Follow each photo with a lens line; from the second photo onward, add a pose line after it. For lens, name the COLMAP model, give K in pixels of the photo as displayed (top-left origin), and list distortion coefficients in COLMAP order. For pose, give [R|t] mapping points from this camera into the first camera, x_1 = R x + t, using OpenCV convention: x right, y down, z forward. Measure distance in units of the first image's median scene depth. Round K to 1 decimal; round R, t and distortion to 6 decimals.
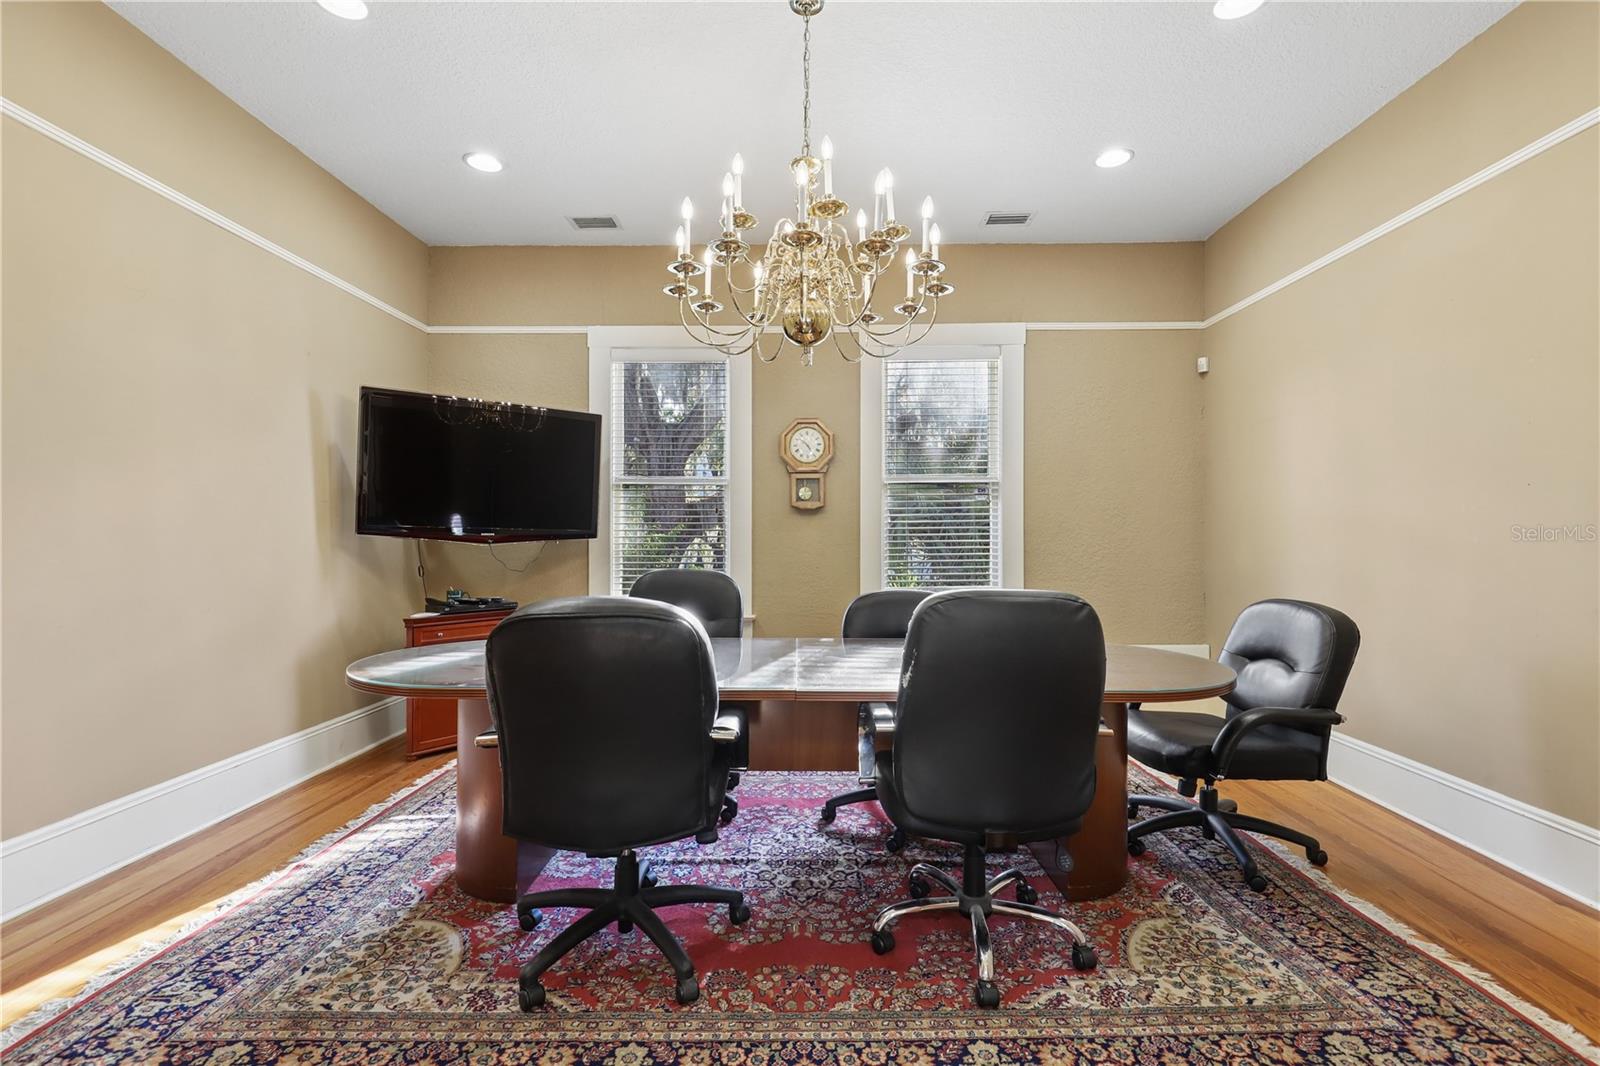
lens RADIAL K [[727.9, 0, 805.5], [0, 727.9, 537.5], [0, 0, 1]] dist [0.001615, 0.000243]
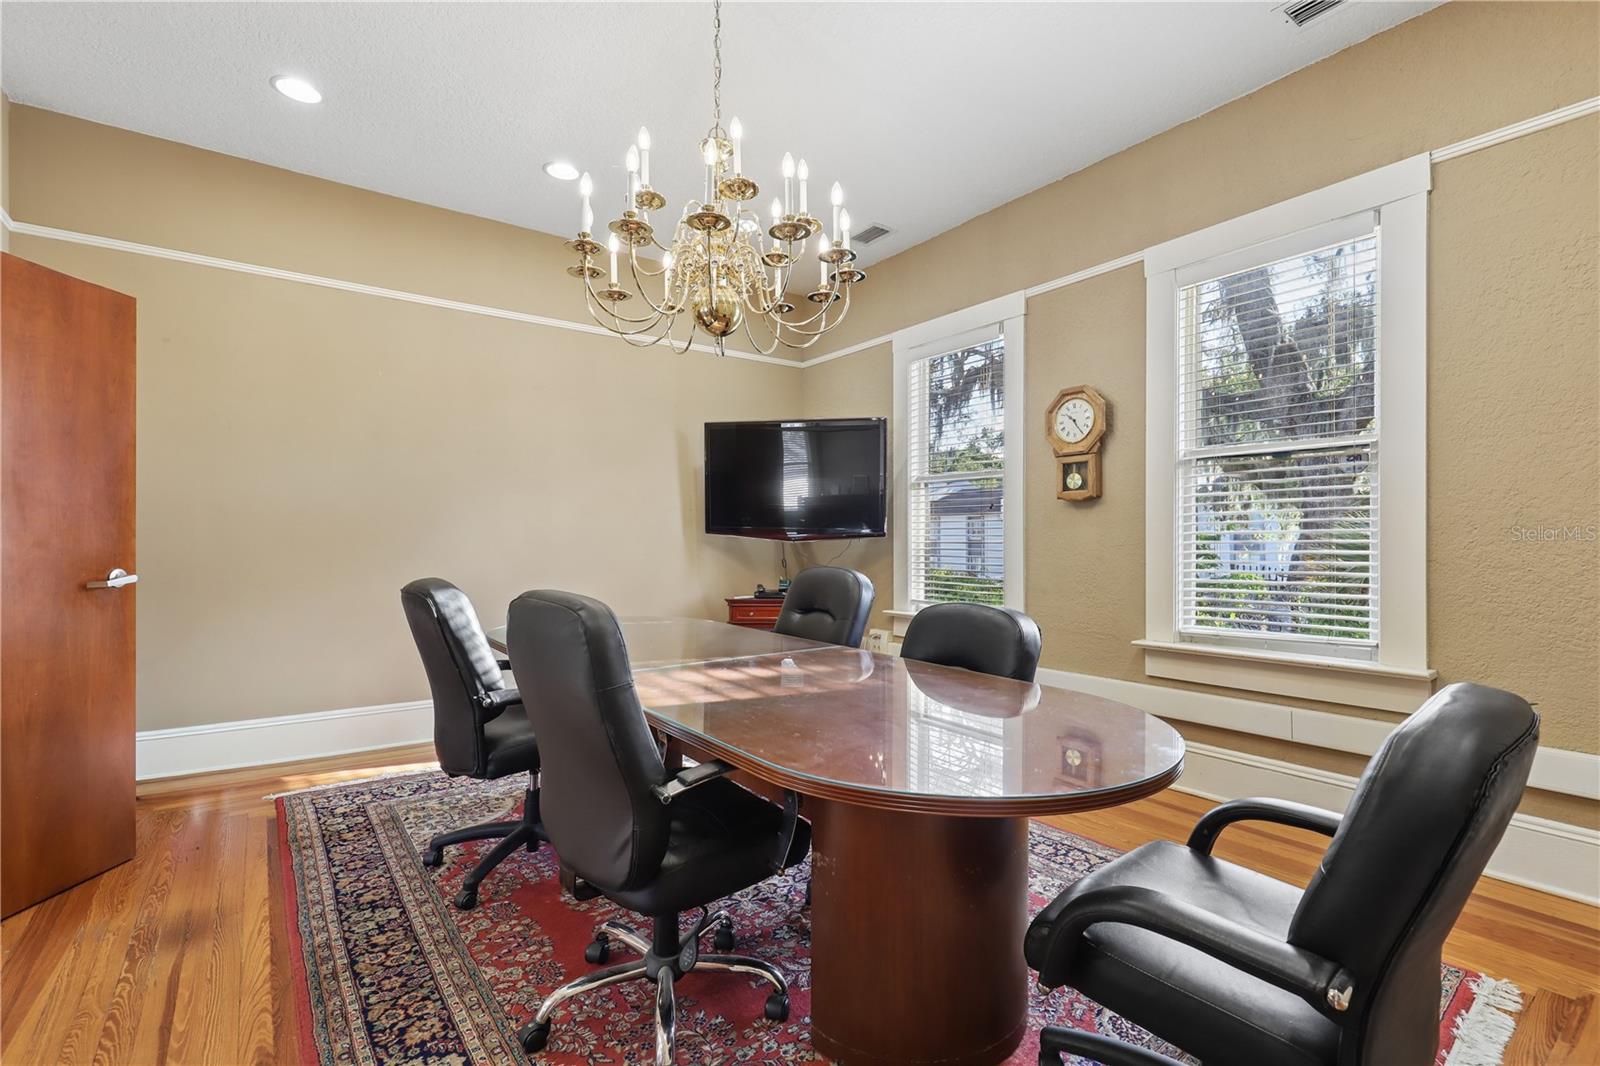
lens RADIAL K [[727.9, 0, 808.9], [0, 727.9, 538.6], [0, 0, 1]] dist [0.001615, 0.000243]
pose [[0.604143, 0.000148, -0.796876, 0.989589], [-0.007378, 0.999958, -0.005408, 0.018682], [0.796842, 0.009146, 0.604119, 0.614886]]
